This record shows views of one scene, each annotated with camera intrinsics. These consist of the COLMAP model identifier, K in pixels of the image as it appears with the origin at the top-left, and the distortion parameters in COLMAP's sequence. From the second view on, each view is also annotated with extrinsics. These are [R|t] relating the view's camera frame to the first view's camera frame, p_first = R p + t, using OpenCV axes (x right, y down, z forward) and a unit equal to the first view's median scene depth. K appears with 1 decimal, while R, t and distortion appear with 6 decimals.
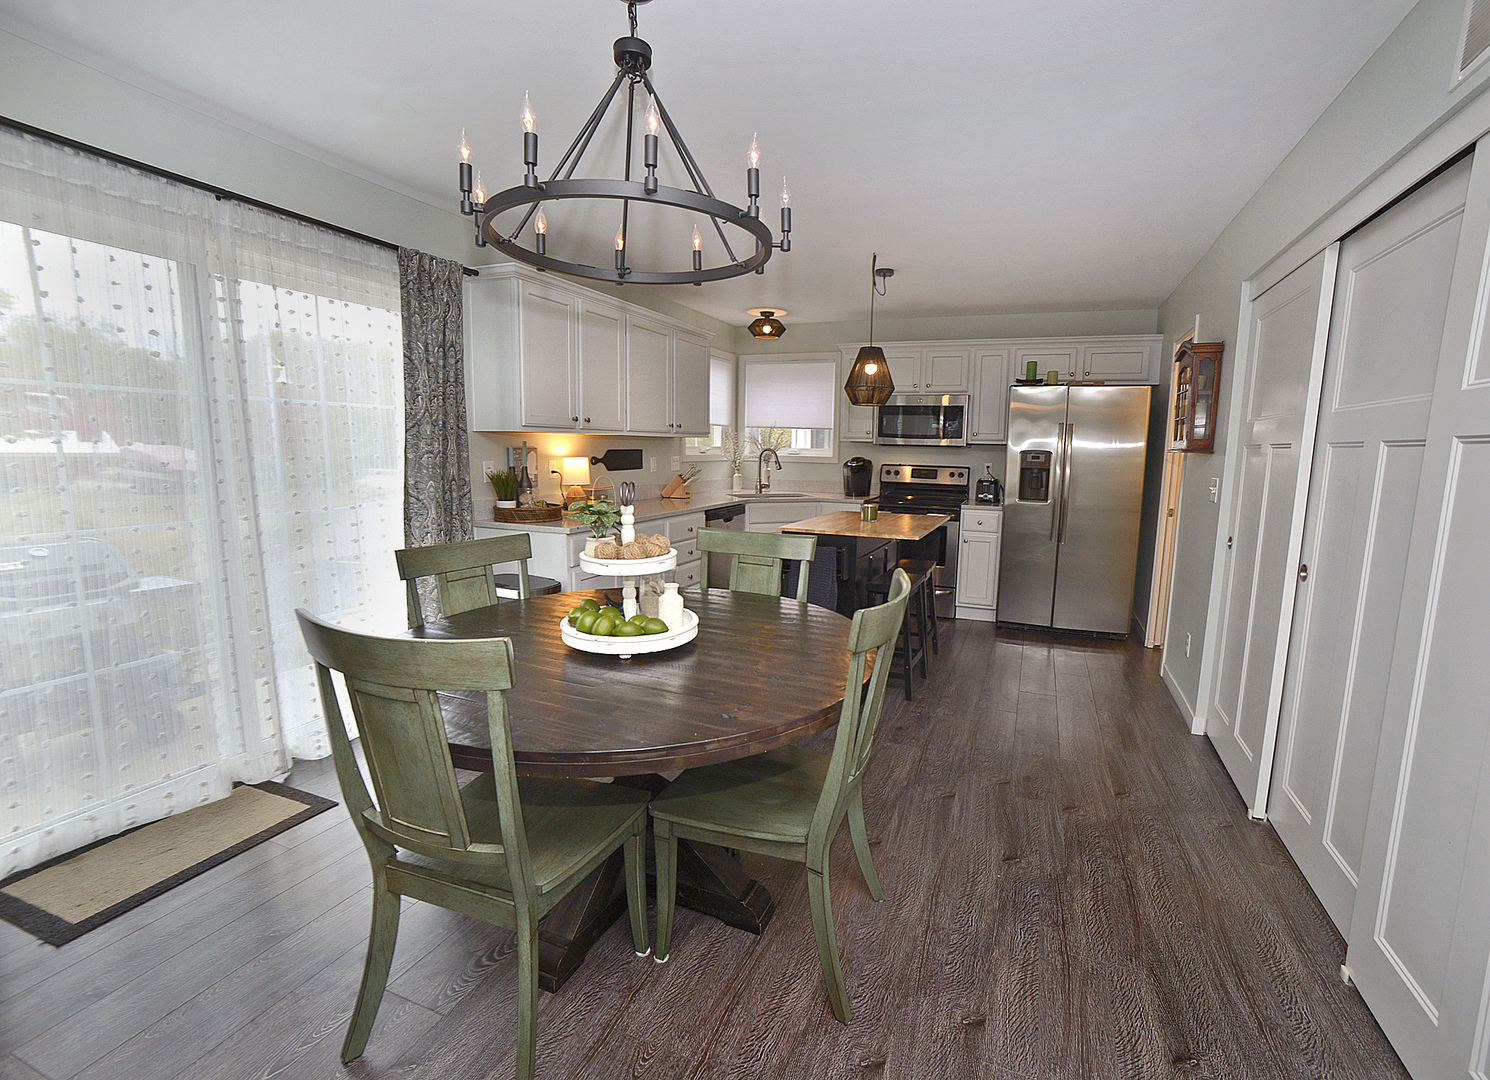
lens RADIAL K [[699.7, 0, 744.6], [0, 699.7, 546.0], [0, 0, 1]] dist [-0.062691, 0.031280]
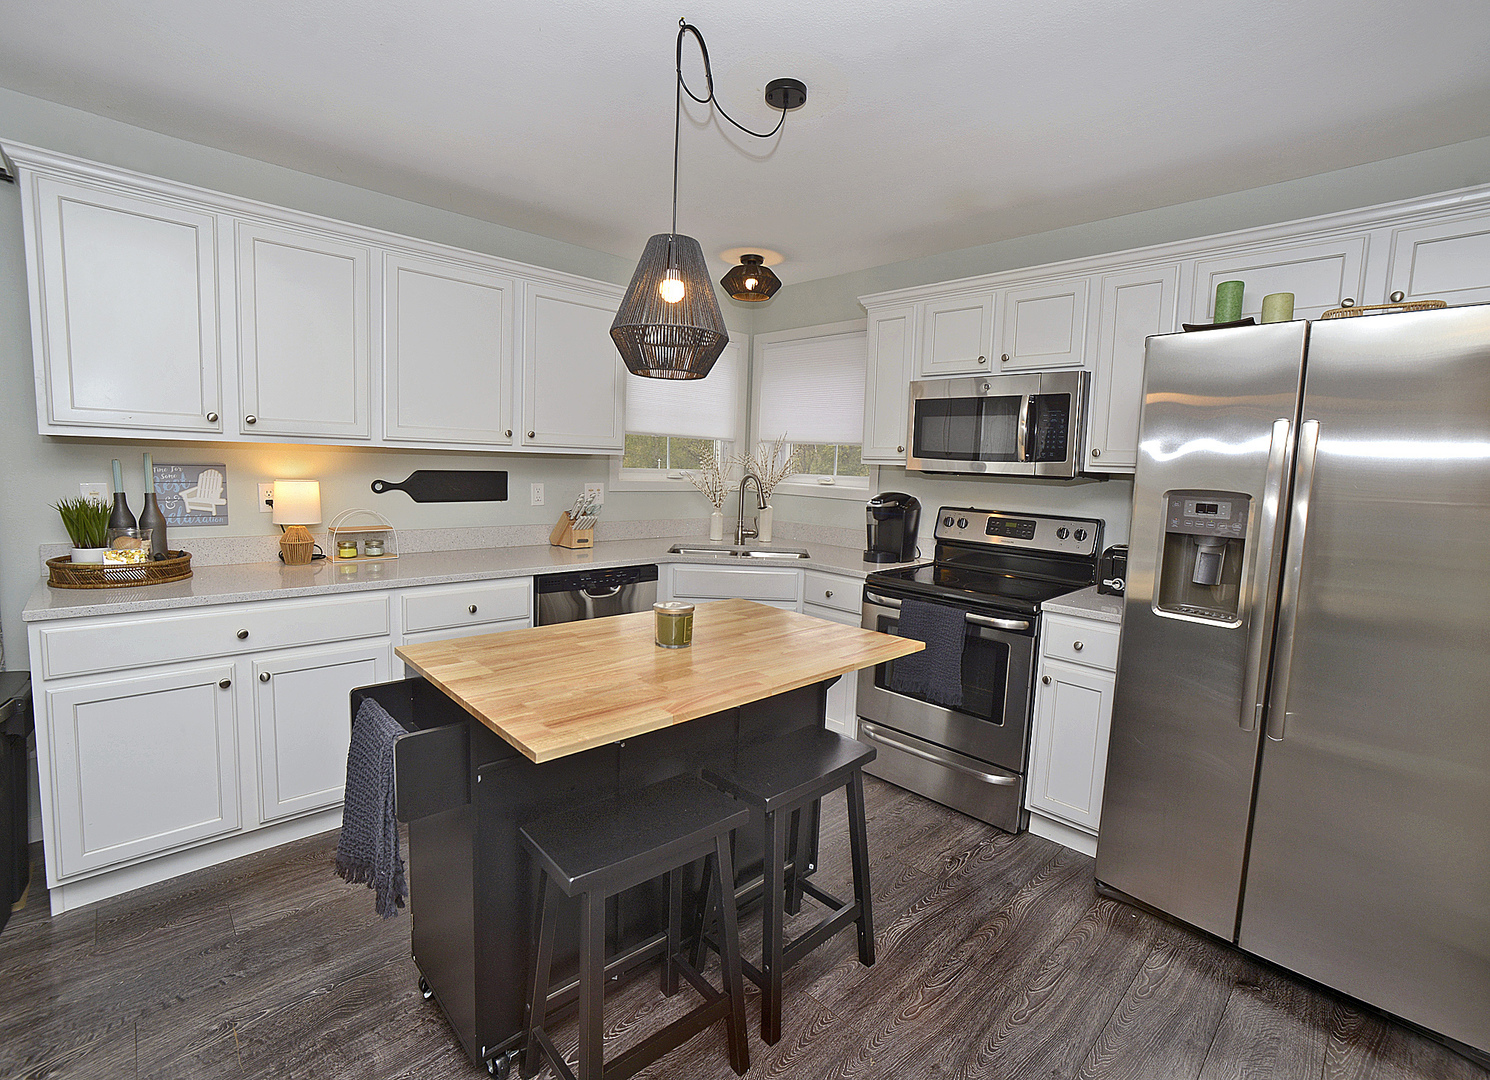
lens RADIAL K [[678.6, 0, 728.7], [0, 678.6, 527.6], [0, 0, 1]] dist [-0.048058, -0.000030]
pose [[0.914097, 0.052834, -0.402040, 0.287054], [-0.076341, 0.996169, -0.042661, -0.071111], [0.398245, 0.069689, 0.914628, 0.486300]]
